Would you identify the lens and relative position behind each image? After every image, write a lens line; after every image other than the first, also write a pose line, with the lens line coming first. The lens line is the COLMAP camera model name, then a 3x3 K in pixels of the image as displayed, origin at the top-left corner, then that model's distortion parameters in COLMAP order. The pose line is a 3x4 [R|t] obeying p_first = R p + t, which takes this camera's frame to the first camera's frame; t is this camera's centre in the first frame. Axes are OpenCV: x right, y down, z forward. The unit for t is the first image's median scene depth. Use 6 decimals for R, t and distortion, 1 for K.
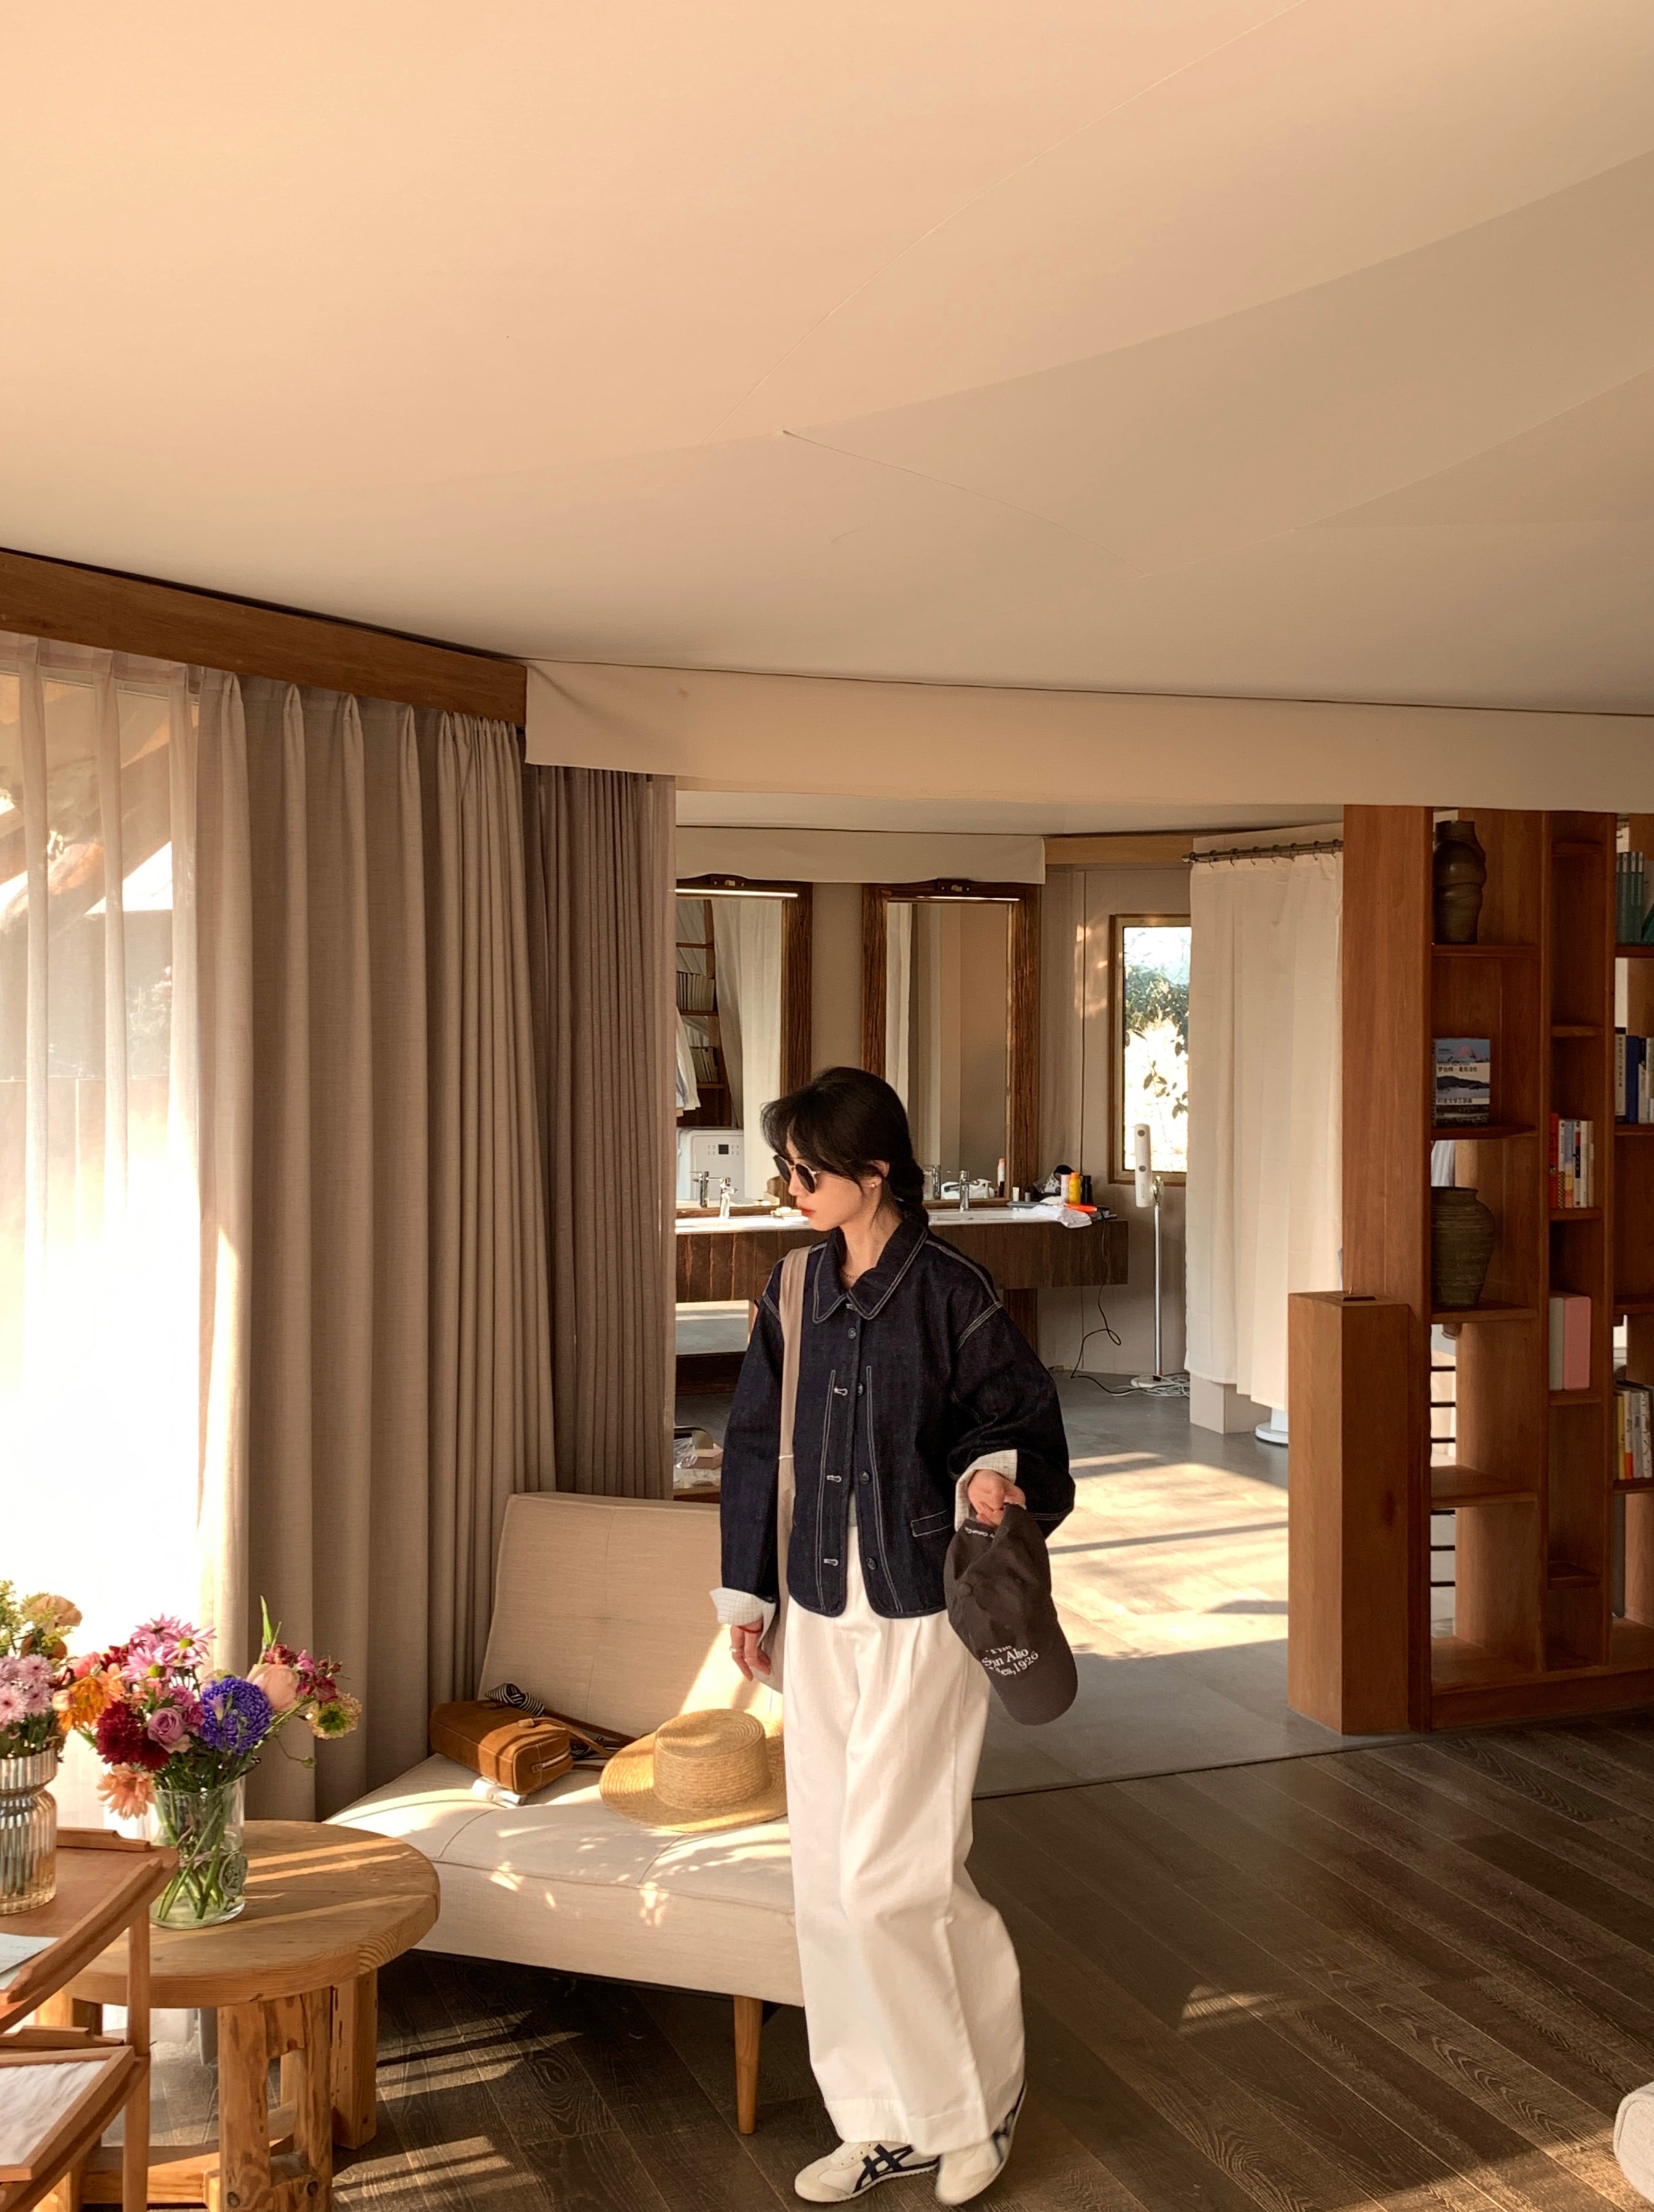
lens RADIAL K [[2270.8, 0, 841.9], [0, 2270.8, 1038.5], [0, 0, 1]] dist [0.184731, -0.282242]
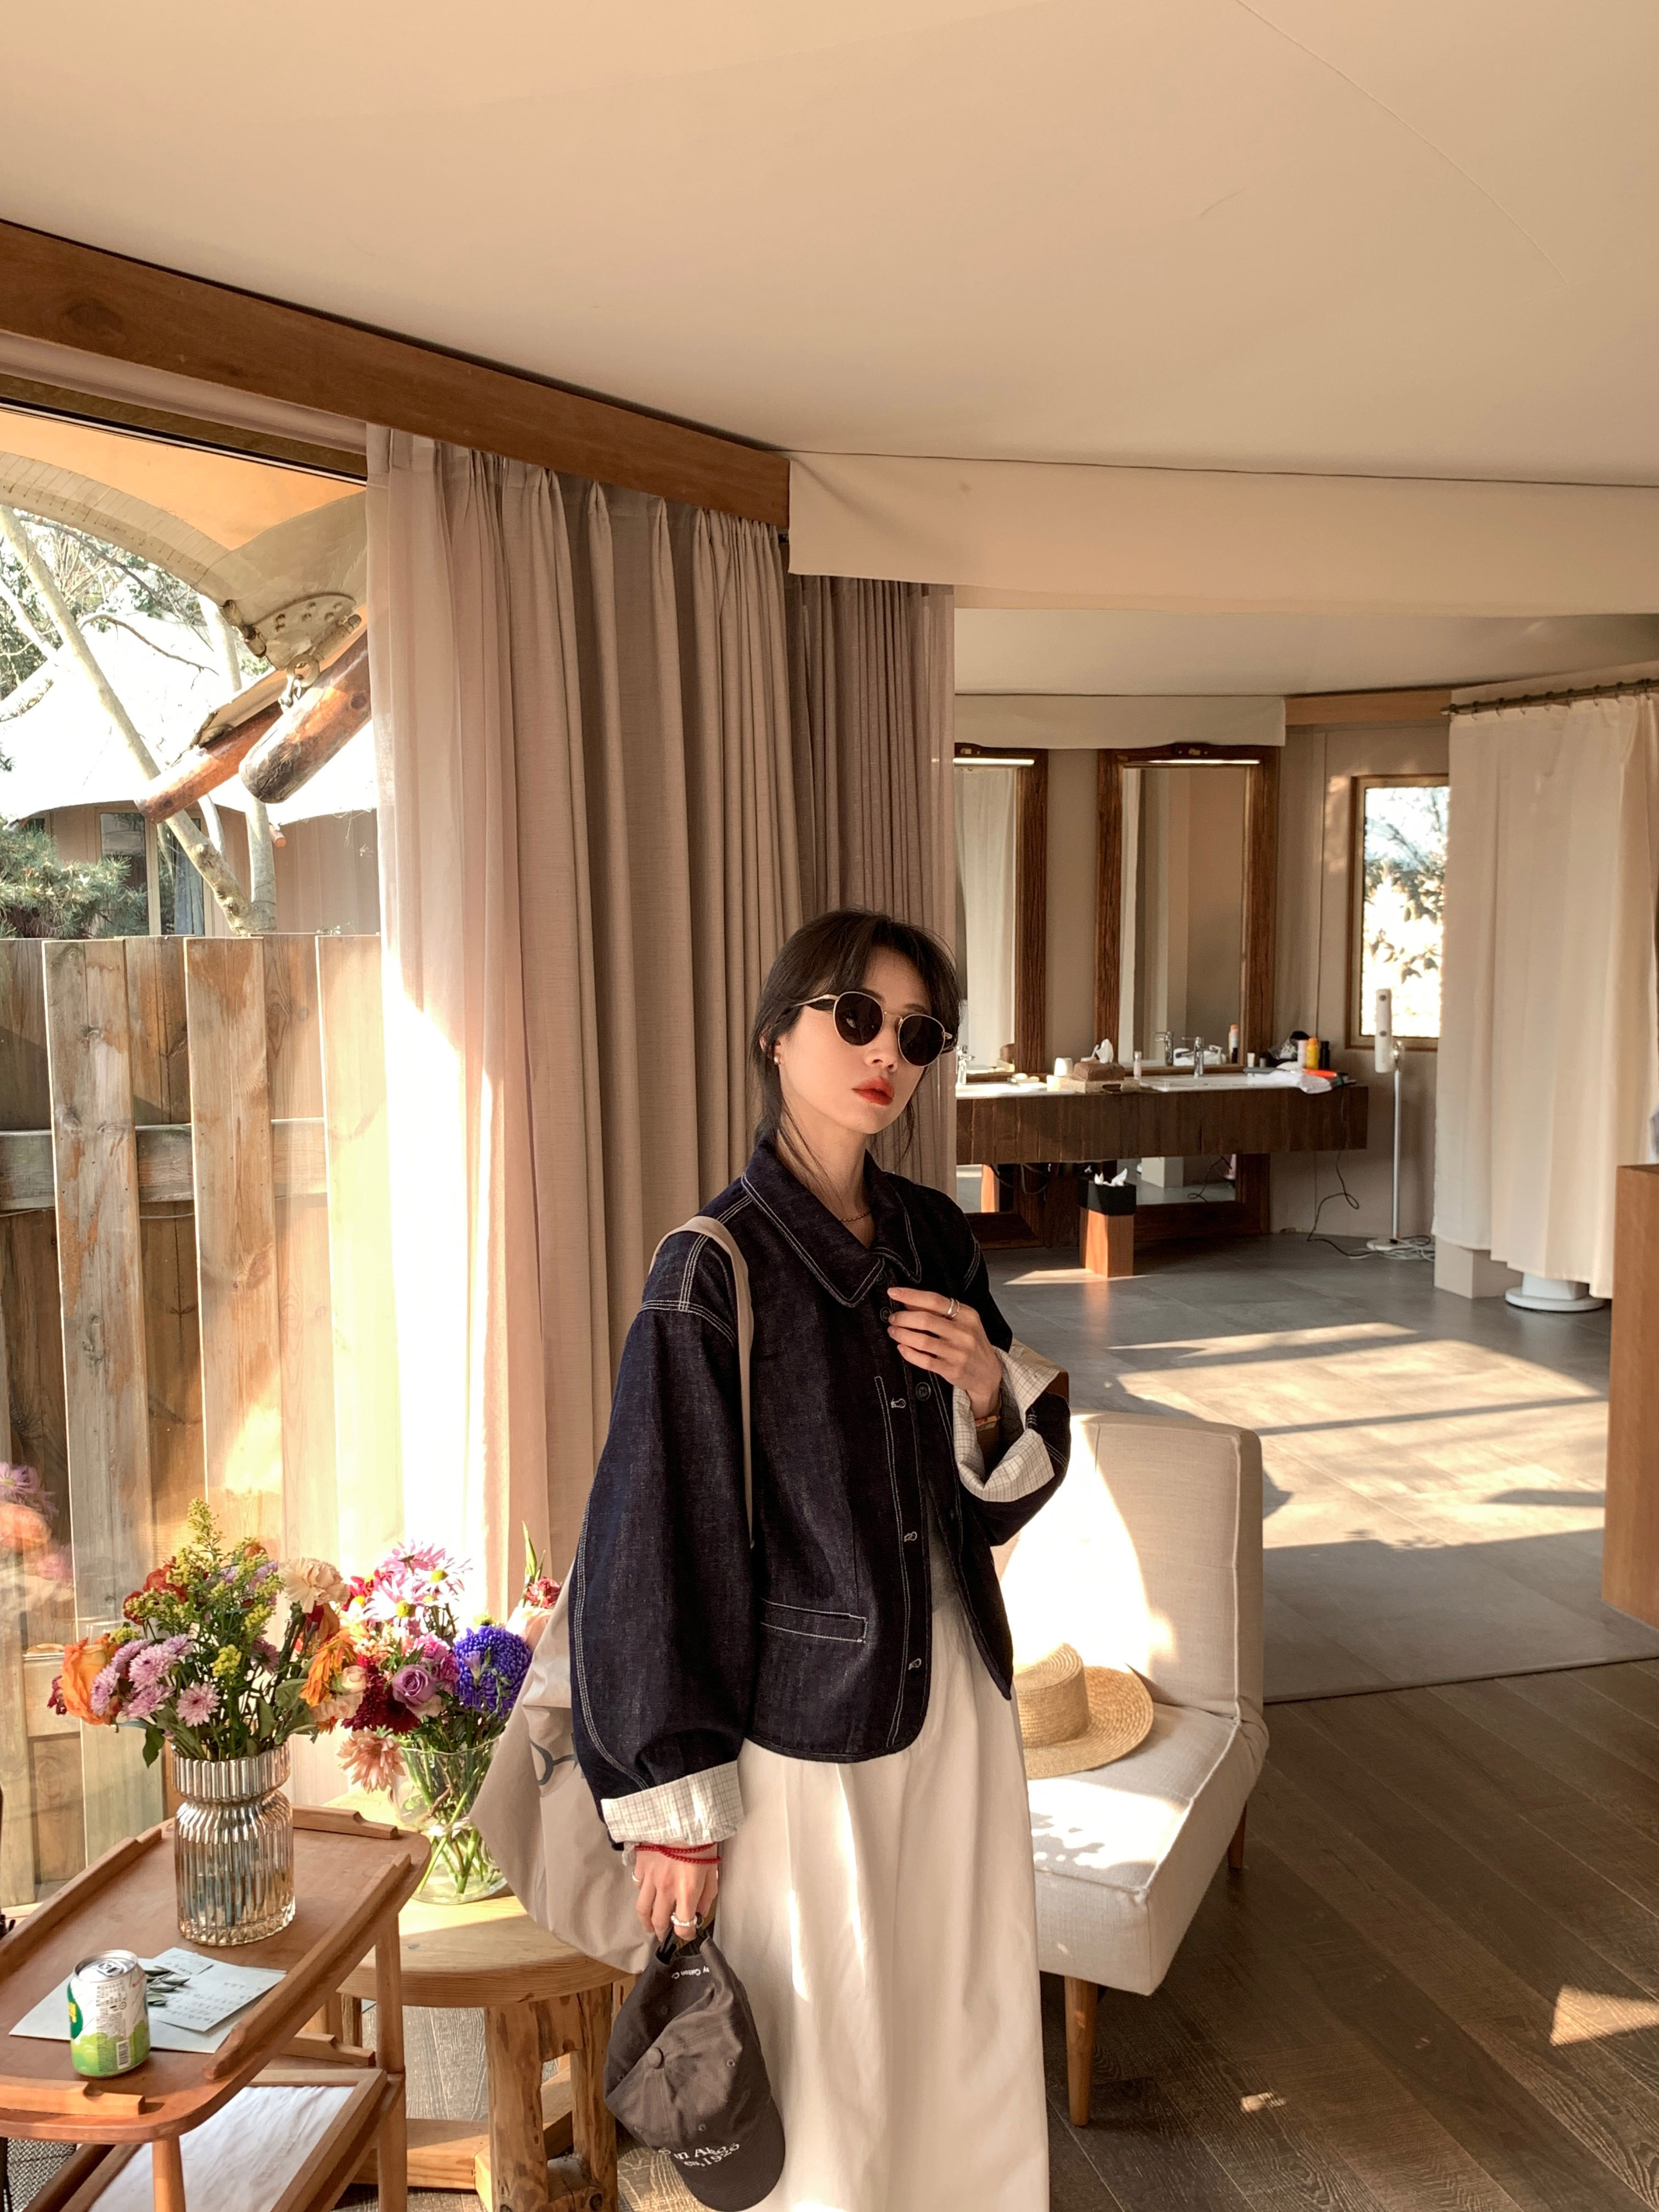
lens RADIAL K [[2069.6, 0, 829.5], [0, 2069.6, 1106.0], [0, 0, 1]] dist [0.137852, -0.196434]
pose [[0.994792, -0.001392, -0.101915, -0.036844], [0.010553, 0.995939, 0.089411, 0.010879], [0.101377, -0.090021, 0.990767, 0.165436]]
